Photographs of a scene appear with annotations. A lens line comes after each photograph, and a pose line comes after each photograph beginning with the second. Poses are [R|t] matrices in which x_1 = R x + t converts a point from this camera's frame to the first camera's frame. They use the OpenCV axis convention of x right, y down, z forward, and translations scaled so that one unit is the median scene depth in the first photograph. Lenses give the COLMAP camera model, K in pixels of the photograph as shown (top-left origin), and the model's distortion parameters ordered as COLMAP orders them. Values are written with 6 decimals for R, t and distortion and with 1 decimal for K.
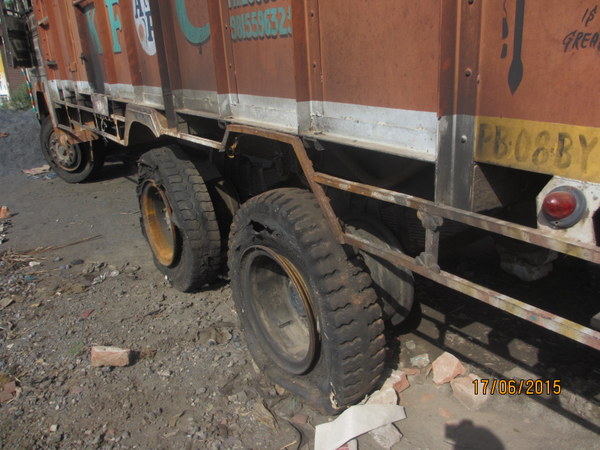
lens RADIAL K [[496.8, 0, 303.0], [0, 496.8, 224.1], [0, 0, 1]] dist [-0.067452, 0.005784]
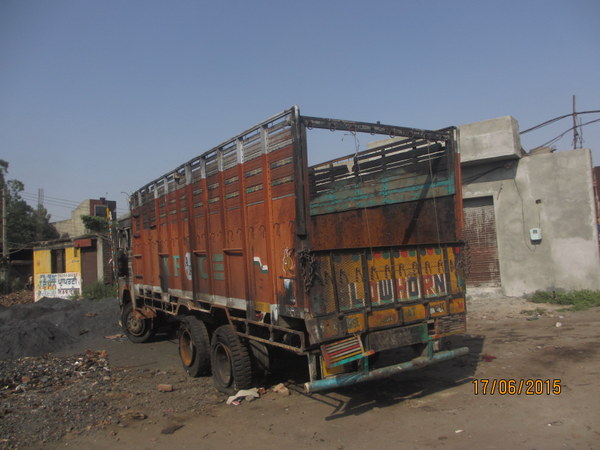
lens RADIAL K [[496.8, 0, 303.0], [0, 496.8, 224.1], [0, 0, 1]] dist [-0.067452, 0.005784]
pose [[0.998064, -0.008844, -0.061560, 0.415177], [-0.015012, 0.926309, -0.376467, 0.332244], [0.060353, 0.376662, 0.924383, -1.374190]]
